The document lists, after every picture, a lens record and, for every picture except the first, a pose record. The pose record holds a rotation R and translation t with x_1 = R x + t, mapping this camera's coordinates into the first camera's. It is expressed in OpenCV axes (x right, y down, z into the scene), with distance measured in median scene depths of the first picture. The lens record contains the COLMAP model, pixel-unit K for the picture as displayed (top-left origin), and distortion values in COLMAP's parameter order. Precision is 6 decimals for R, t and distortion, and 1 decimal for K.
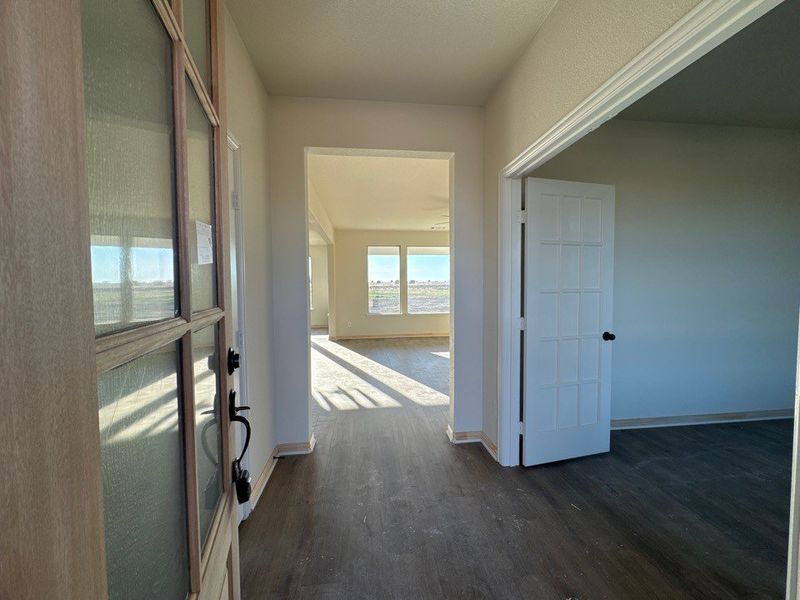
lens RADIAL K [[322.3, 0, 400.0], [0, 322.3, 300.0], [0, 0, 1]] dist [-0.000646, 0.000130]
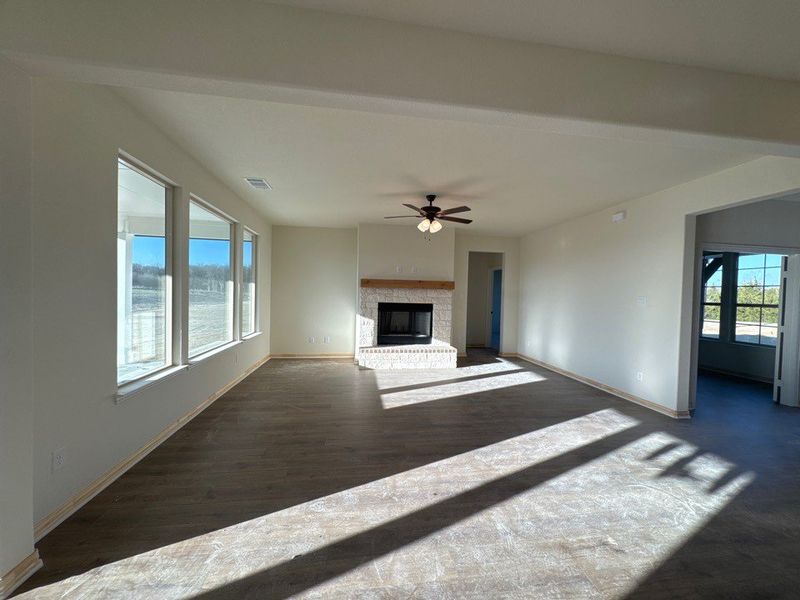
lens RADIAL K [[322.3, 0, 400.0], [0, 322.3, 300.0], [0, 0, 1]] dist [-0.000646, 0.000130]
pose [[-0.025900, -0.017008, 0.999520, -0.816011], [0.017563, 0.999693, 0.017466, -0.079393], [-0.999510, 0.018007, -0.025593, 1.582184]]
